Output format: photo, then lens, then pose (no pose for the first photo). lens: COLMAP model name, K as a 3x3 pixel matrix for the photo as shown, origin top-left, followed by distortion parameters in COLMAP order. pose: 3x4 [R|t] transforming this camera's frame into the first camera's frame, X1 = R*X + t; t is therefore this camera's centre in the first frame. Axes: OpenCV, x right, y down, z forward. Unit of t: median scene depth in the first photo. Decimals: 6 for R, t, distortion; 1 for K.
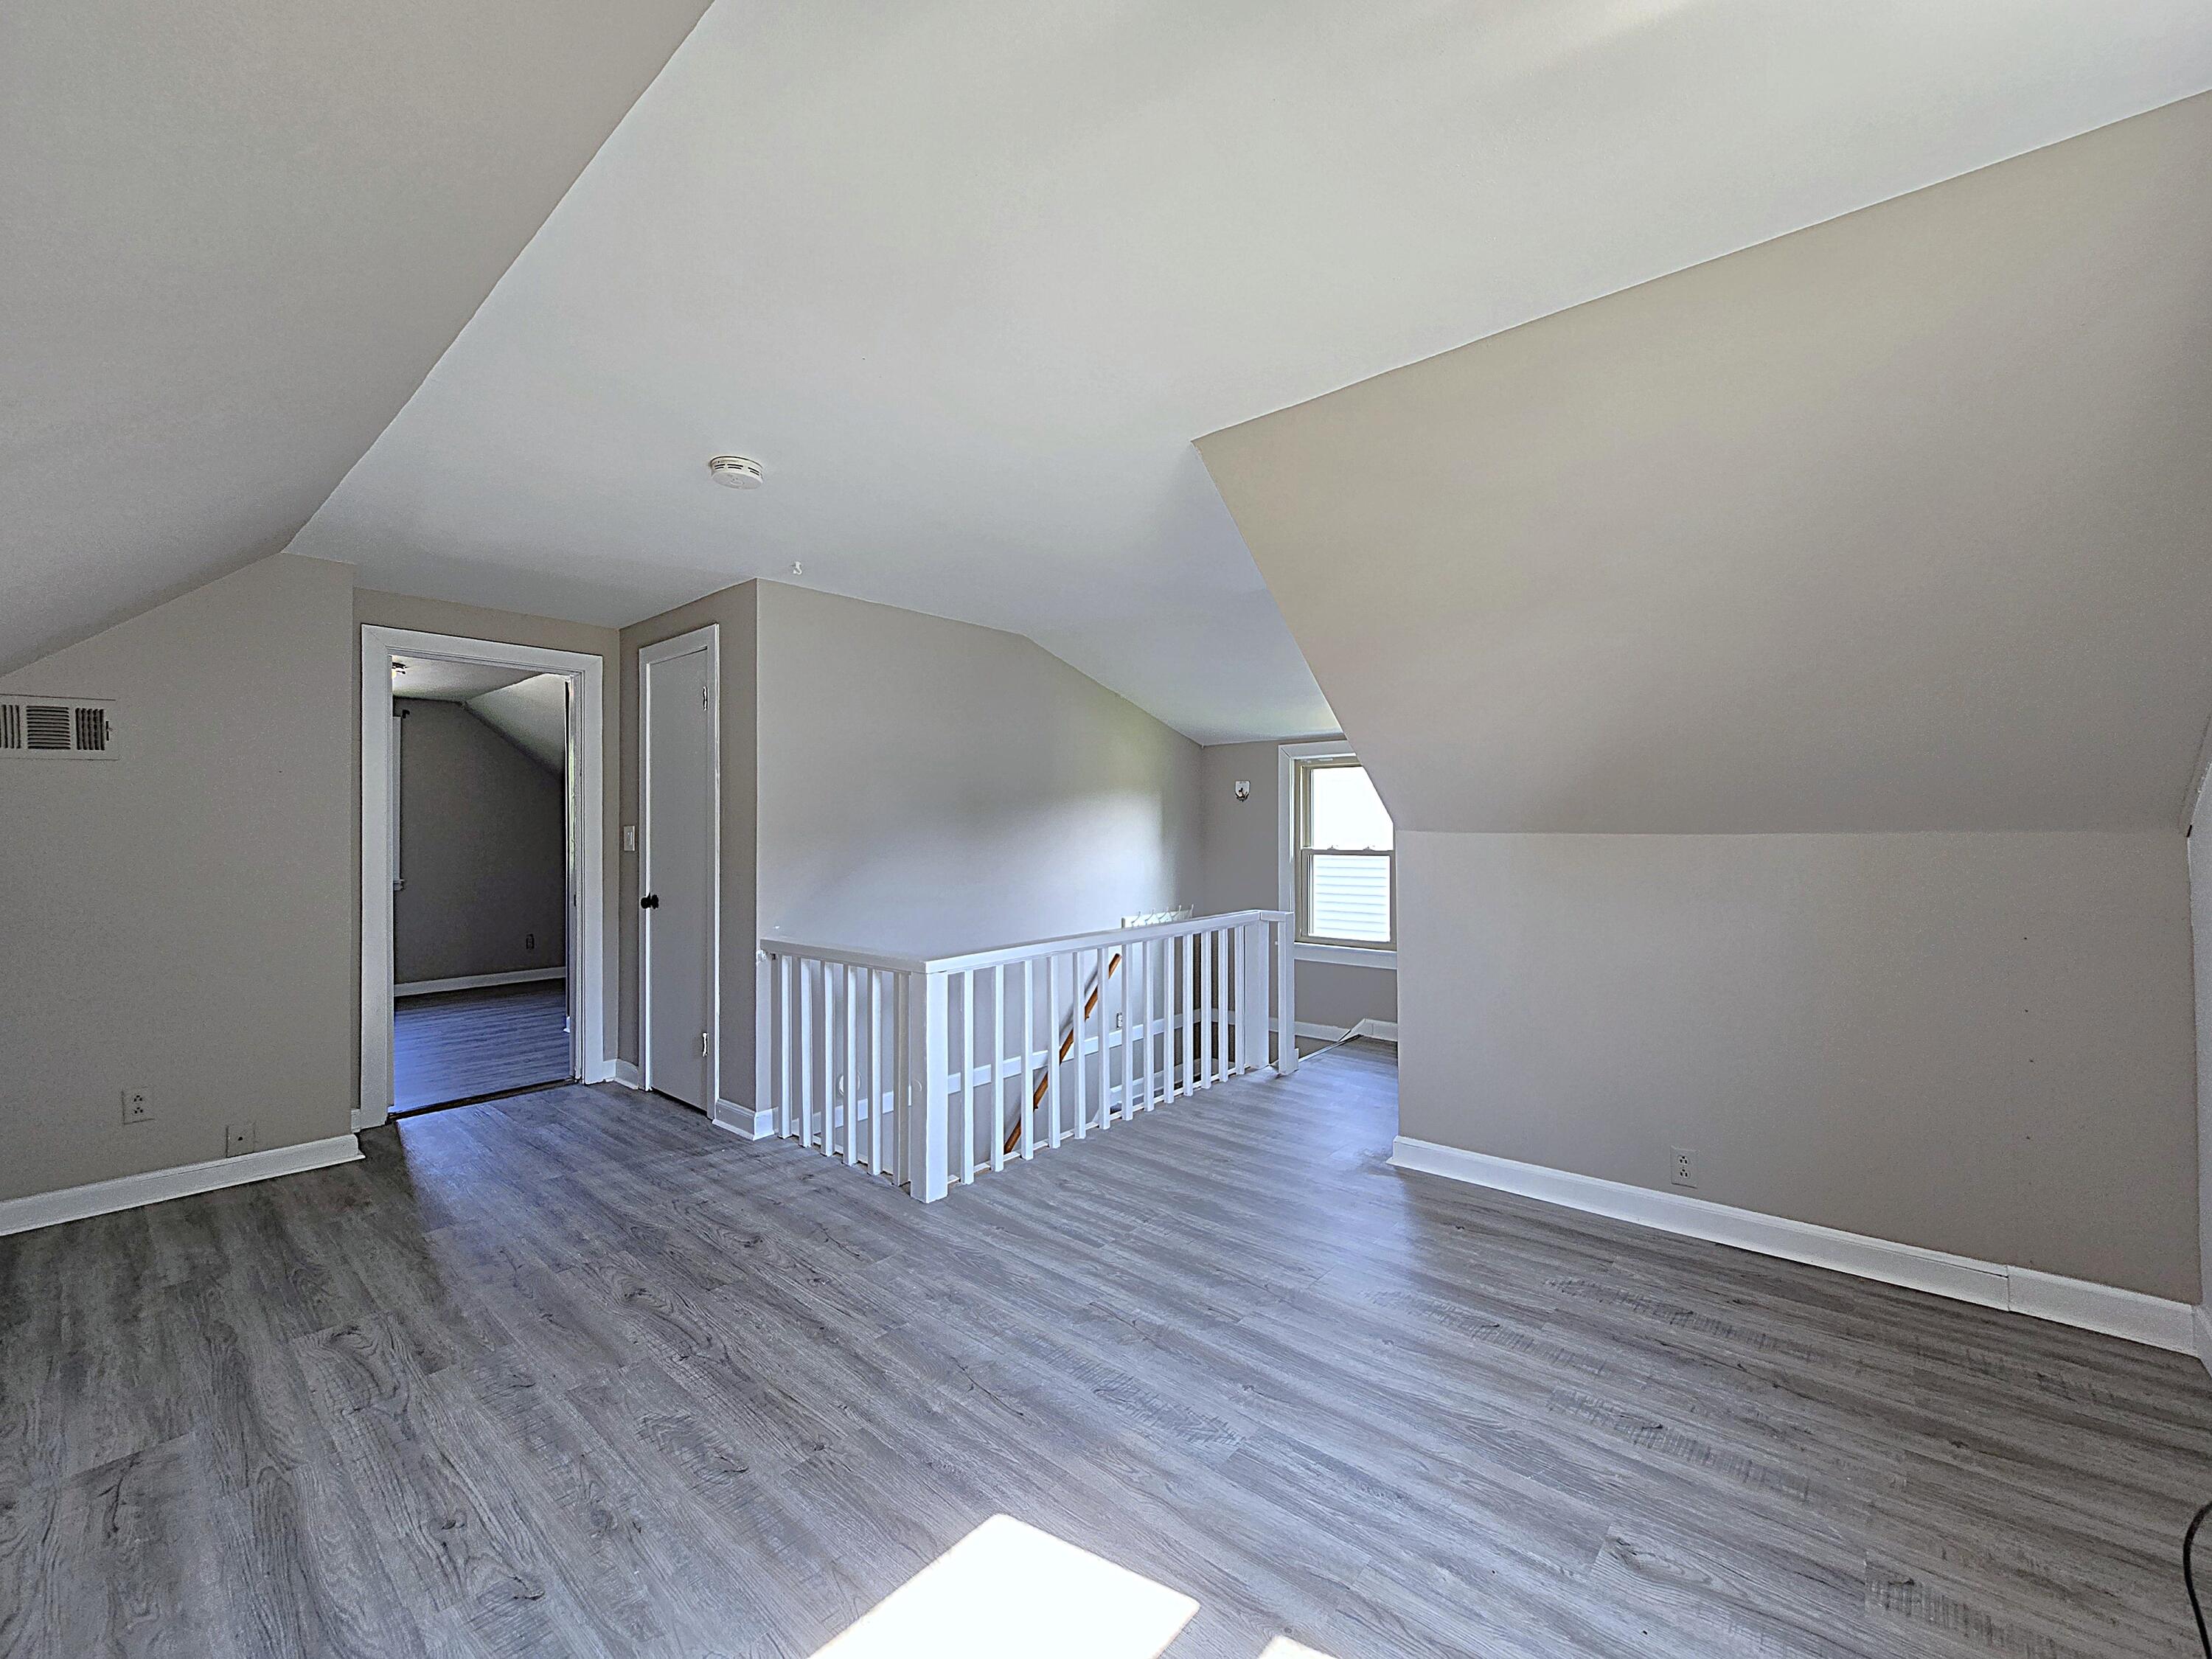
lens RADIAL K [[903.8, 0, 1106.0], [0, 903.8, 829.5], [0, 0, 1]] dist [-0.001122, -0.000397]
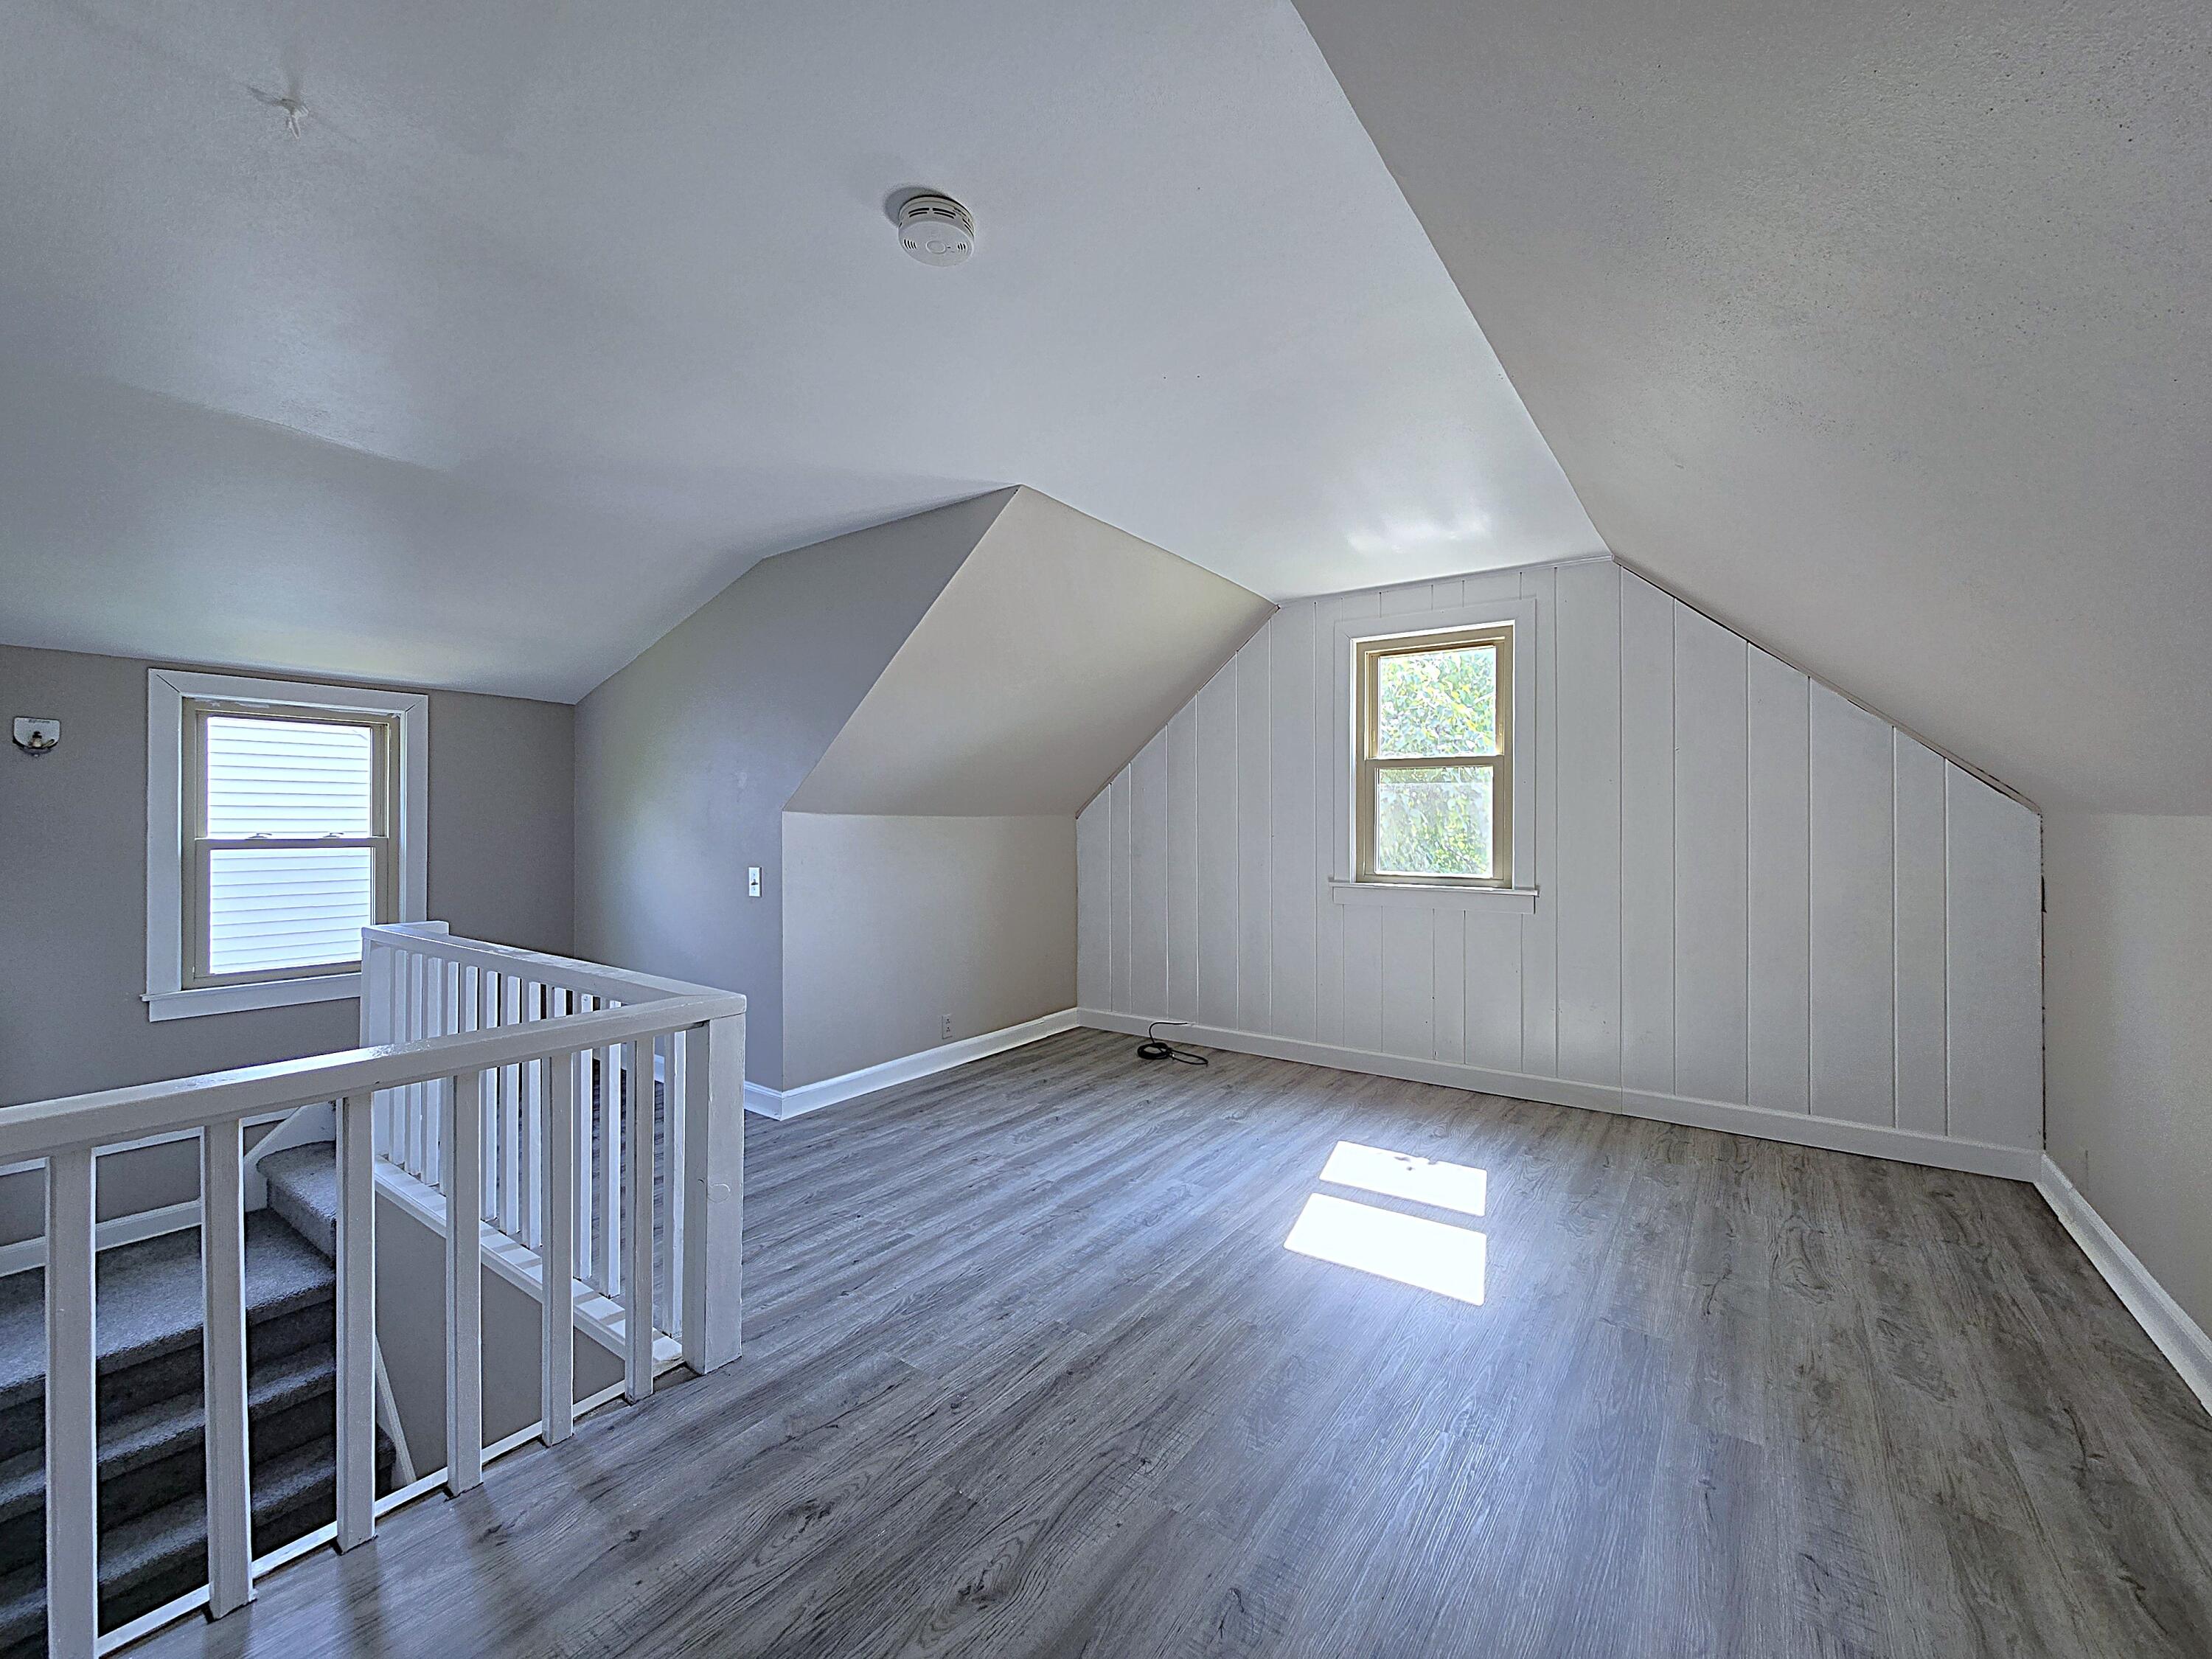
lens RADIAL K [[909.8, 0, 1119.7], [0, 909.8, 820.9], [0, 0, 1]] dist [-0.004219, -0.000096]
pose [[-0.107500, 0.007604, 0.994176, -0.998360], [-0.002465, 0.999966, -0.007915, 0.024345], [-0.994202, -0.003301, -0.107478, 0.879613]]
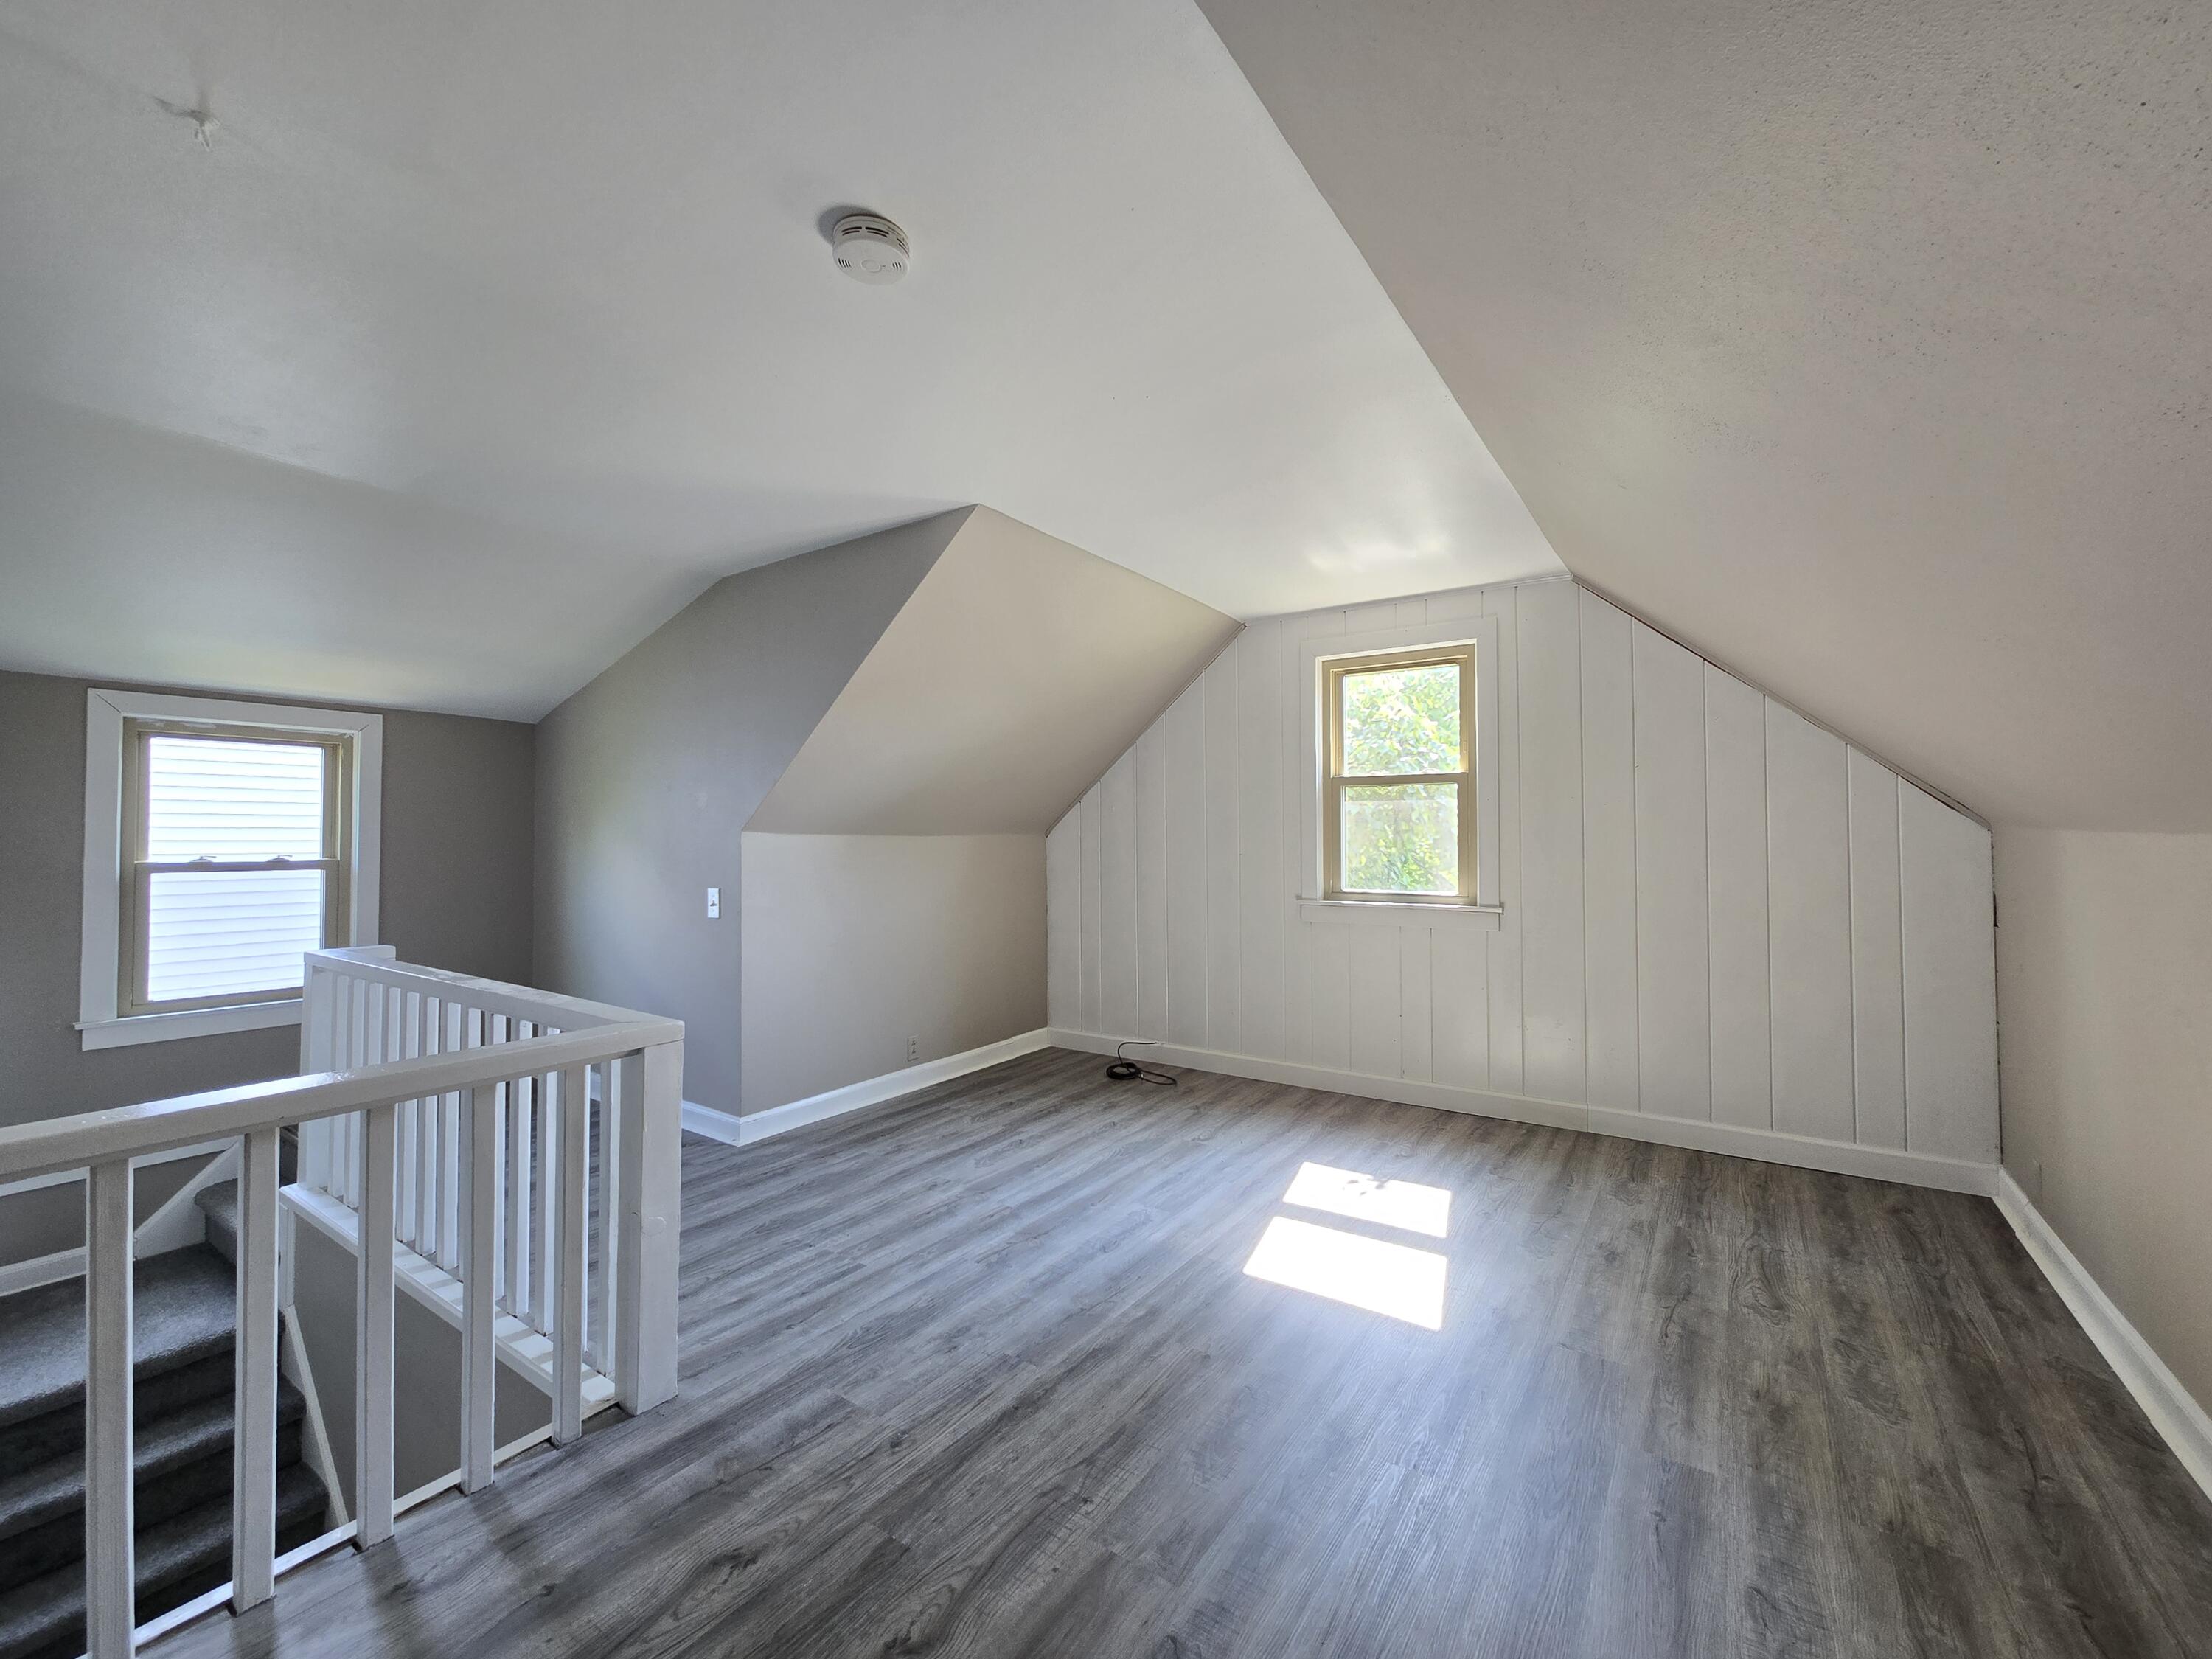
lens RADIAL K [[907.8, 0, 1120.6], [0, 907.8, 820.7], [0, 0, 1]] dist [-0.001860, -0.001328]
pose [[-0.125161, 0.026618, 0.991779, -0.992538], [0.001767, 0.999644, -0.026606, 0.021067], [-0.992135, -0.001578, -0.125163, 0.847746]]
